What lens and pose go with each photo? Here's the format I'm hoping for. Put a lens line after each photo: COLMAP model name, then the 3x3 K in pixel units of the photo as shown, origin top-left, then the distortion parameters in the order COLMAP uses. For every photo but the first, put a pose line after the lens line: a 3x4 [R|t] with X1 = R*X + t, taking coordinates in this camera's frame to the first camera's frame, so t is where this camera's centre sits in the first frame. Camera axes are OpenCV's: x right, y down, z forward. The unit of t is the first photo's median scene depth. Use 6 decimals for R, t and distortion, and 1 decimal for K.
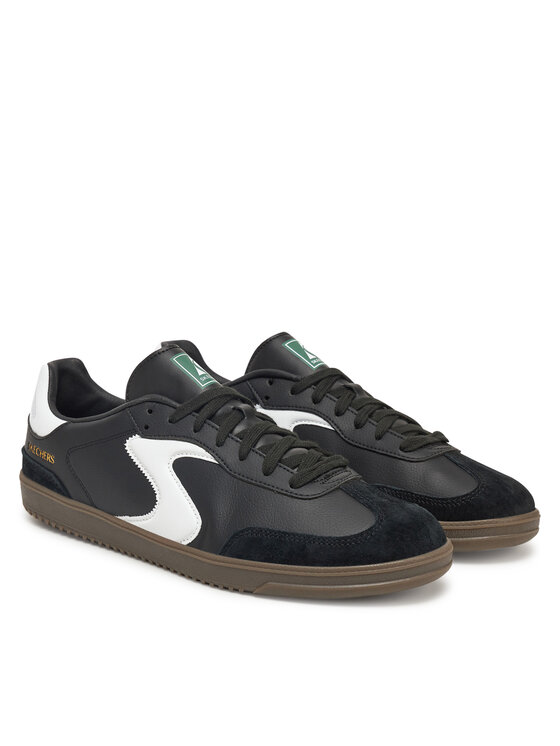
lens RADIAL K [[3192.8, 0, 280.7], [0, 3192.8, 370.9], [0, 0, 1]] dist [-3.529717, 0.000000]
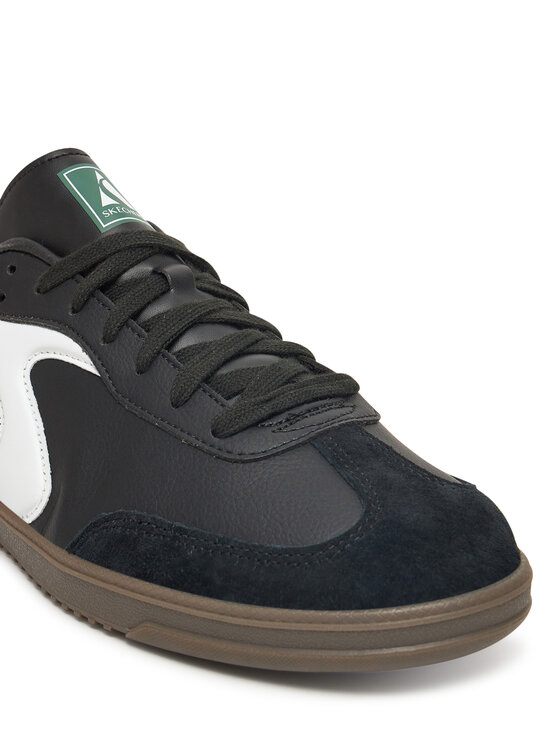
lens RADIAL K [[2430.2, 0, 279.7], [0, 2430.2, 374.3], [0, 0, 1]] dist [-0.931179, 0.000000]
pose [[0.956440, 0.067696, -0.283973, 0.123618], [-0.035137, 0.992365, 0.118226, -0.020021], [0.289808, -0.103098, 0.951516, 0.622089]]
